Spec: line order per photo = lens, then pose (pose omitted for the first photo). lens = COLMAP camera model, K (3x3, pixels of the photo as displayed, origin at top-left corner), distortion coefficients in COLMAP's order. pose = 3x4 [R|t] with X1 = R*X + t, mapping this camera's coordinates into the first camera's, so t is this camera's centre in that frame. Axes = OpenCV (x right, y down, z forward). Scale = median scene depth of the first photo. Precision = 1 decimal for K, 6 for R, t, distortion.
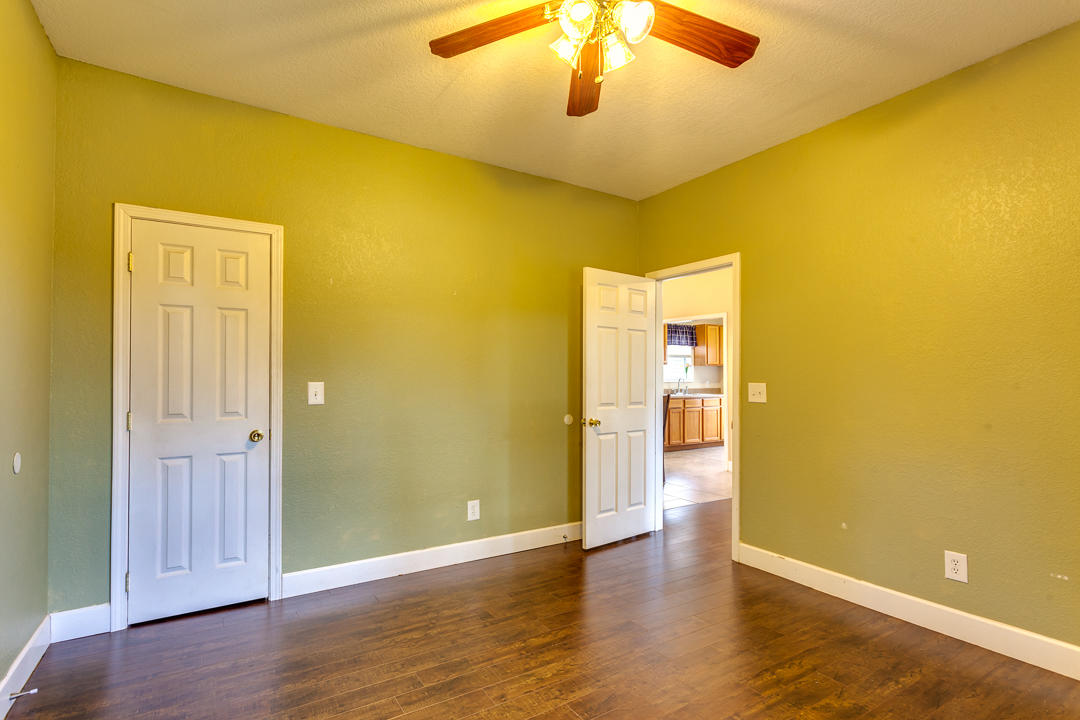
lens RADIAL K [[523.4, 0, 537.0], [0, 523.4, 364.6], [0, 0, 1]] dist [0.003876, 0.000991]
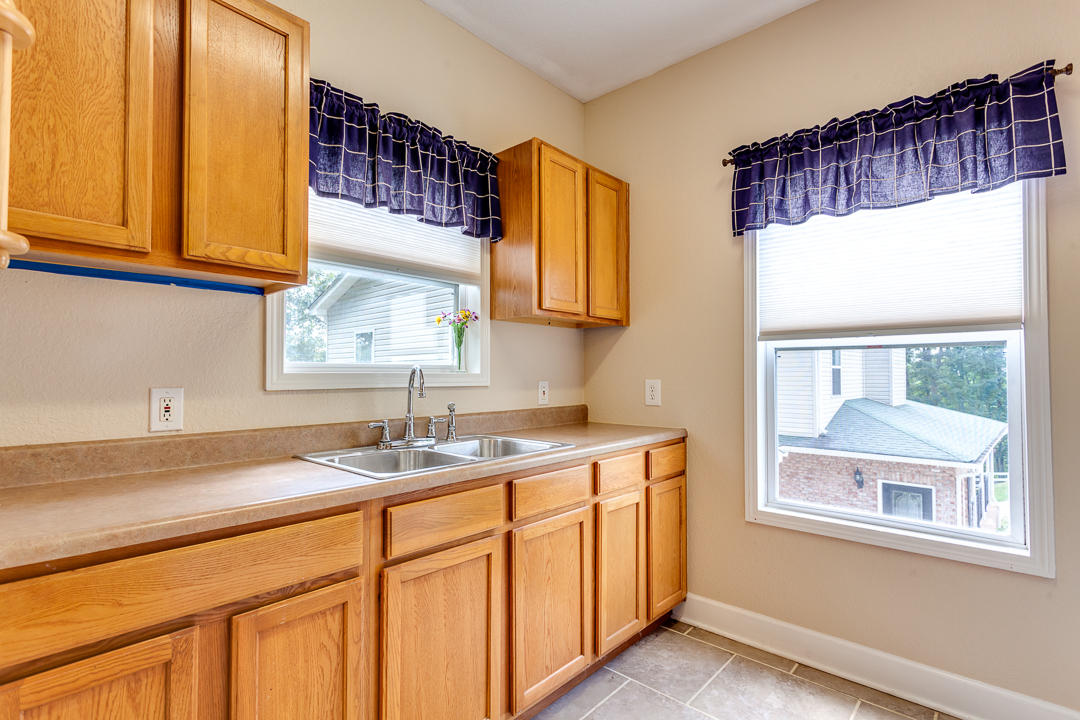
lens RADIAL K [[523.4, 0, 538.9], [0, 523.4, 362.8], [0, 0, 1]] dist [0.003876, 0.000991]
pose [[0.957976, 0.006676, 0.286770, 0.252992], [-0.005508, 0.999973, -0.004880, 0.023944], [-0.286795, 0.003095, 0.957987, 0.761472]]
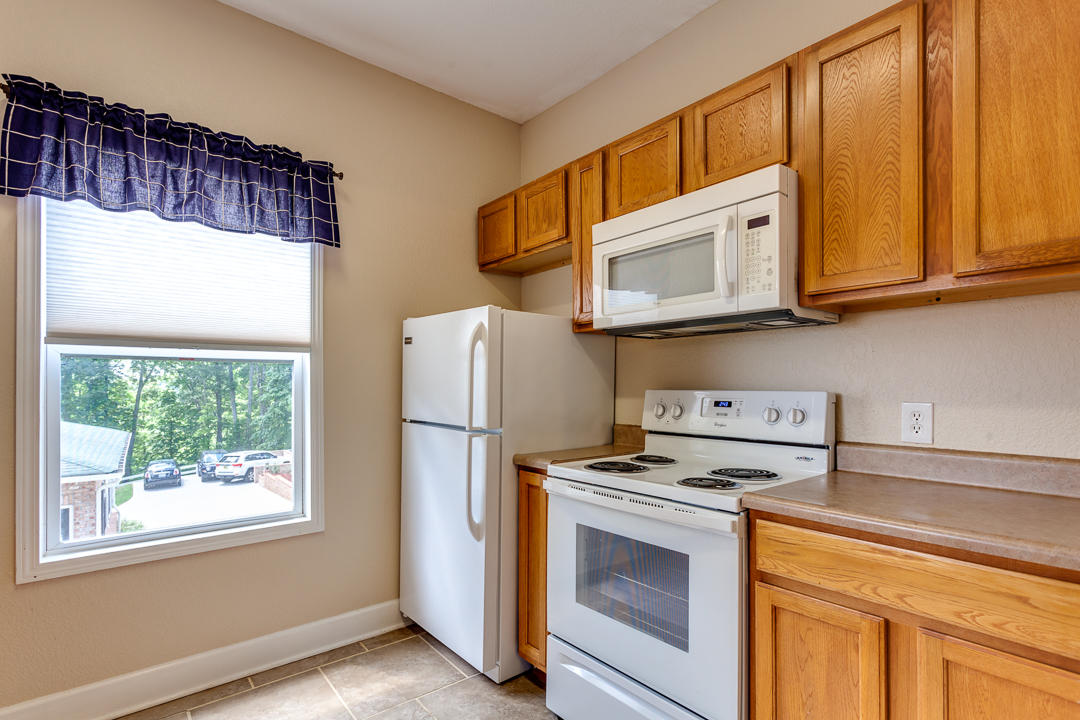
lens RADIAL K [[523.4, 0, 538.0], [0, 523.4, 384.4], [0, 0, 1]] dist [0.003876, 0.000991]
pose [[-0.151346, 0.002729, 0.988477, 0.220262], [-0.017675, 0.999829, -0.005467, 0.024461], [-0.988323, -0.018299, -0.151272, 0.804379]]
